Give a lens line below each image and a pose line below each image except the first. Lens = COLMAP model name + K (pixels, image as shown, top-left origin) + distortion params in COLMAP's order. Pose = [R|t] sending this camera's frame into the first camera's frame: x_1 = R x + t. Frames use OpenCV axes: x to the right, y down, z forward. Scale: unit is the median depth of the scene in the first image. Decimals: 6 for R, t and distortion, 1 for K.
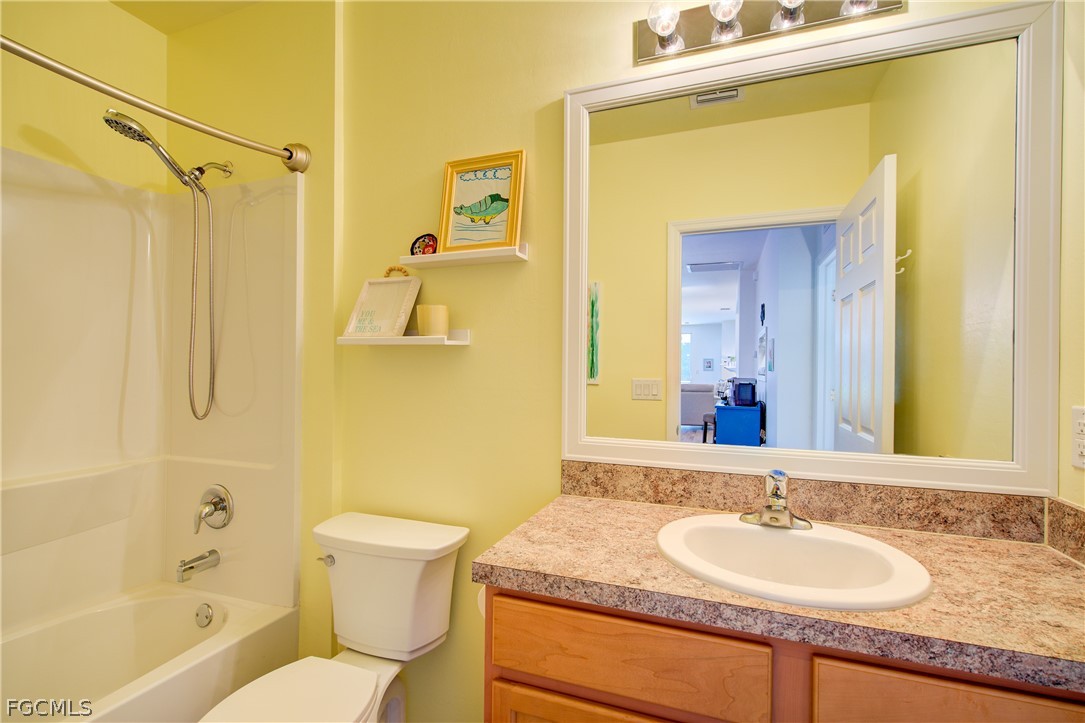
lens RADIAL K [[503.1, 0, 534.3], [0, 503.1, 367.9], [0, 0, 1]] dist [0.004332, -0.001884]
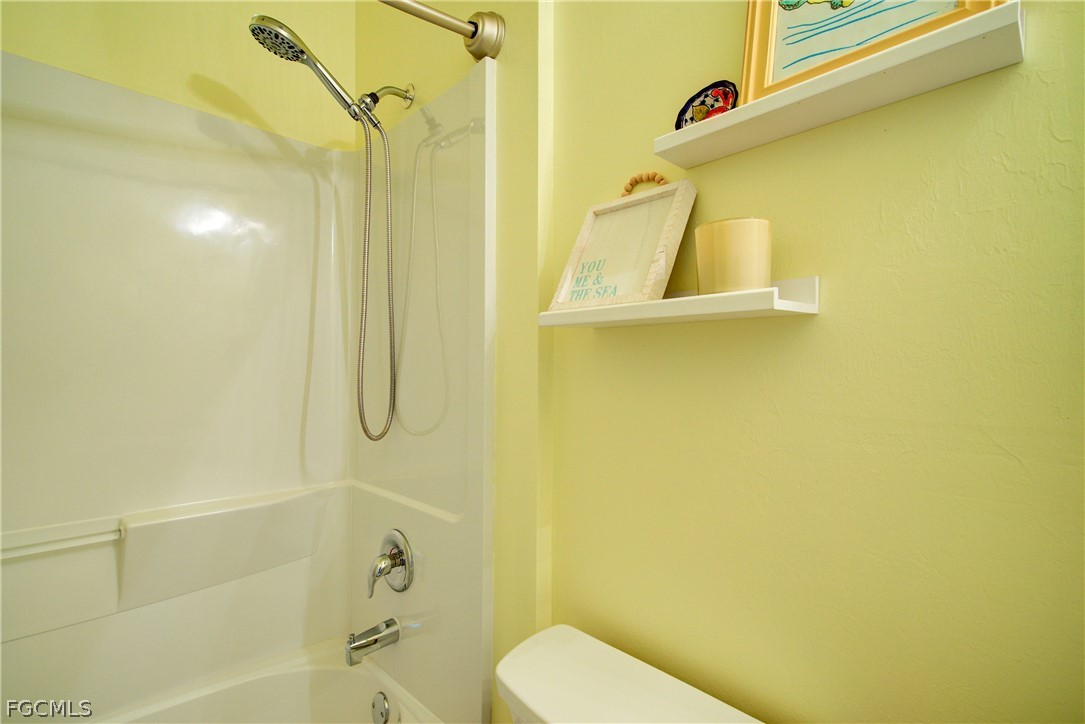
lens RADIAL K [[503.1, 0, 538.5], [0, 503.1, 368.0], [0, 0, 1]] dist [0.004332, -0.001884]
pose [[0.907344, -0.004544, -0.420364, -0.149040], [0.000968, 0.999962, -0.008719, 0.004550], [0.420388, 0.007504, 0.907313, 0.462603]]
